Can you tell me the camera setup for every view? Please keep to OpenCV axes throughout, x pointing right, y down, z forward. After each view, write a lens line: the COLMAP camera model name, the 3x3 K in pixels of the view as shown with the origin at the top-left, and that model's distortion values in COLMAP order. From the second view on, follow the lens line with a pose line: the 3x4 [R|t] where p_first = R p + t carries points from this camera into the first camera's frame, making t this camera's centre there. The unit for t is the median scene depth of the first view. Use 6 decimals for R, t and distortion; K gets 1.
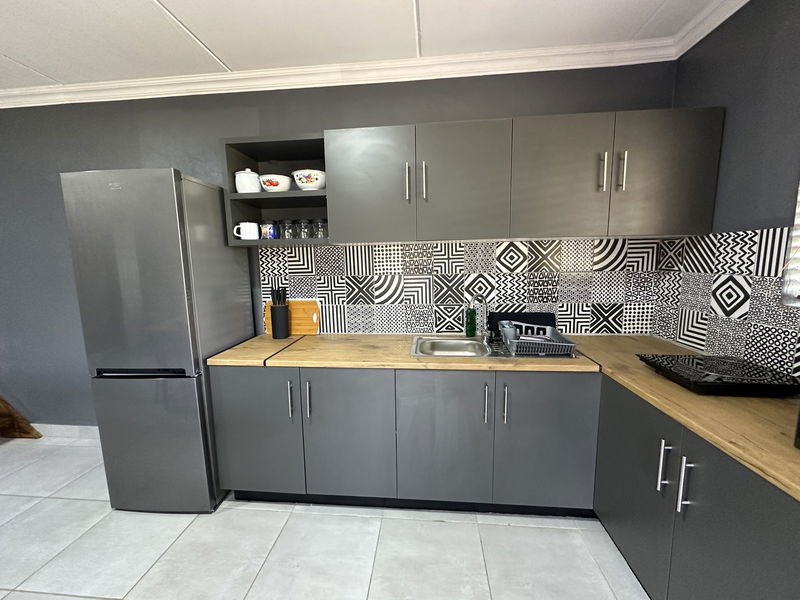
lens RADIAL K [[319.6, 0, 401.6], [0, 319.6, 299.7], [0, 0, 1]] dist [-0.003130, 0.000229]
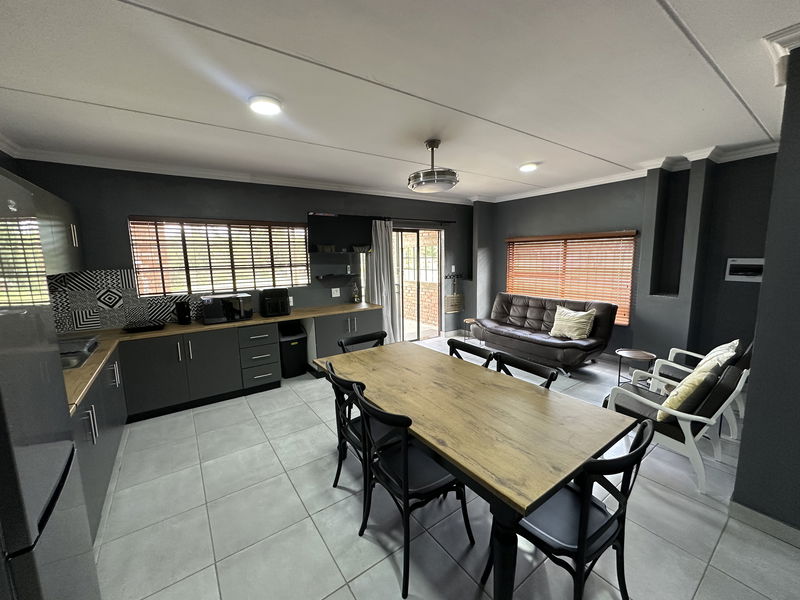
lens RADIAL K [[319.6, 0, 404.5], [0, 319.6, 298.8], [0, 0, 1]] dist [-0.003130, 0.000229]
pose [[-0.662371, -0.074253, 0.745487, -1.581064], [0.116143, 0.972868, 0.200095, -0.174510], [-0.740118, 0.219120, -0.635776, 0.721095]]
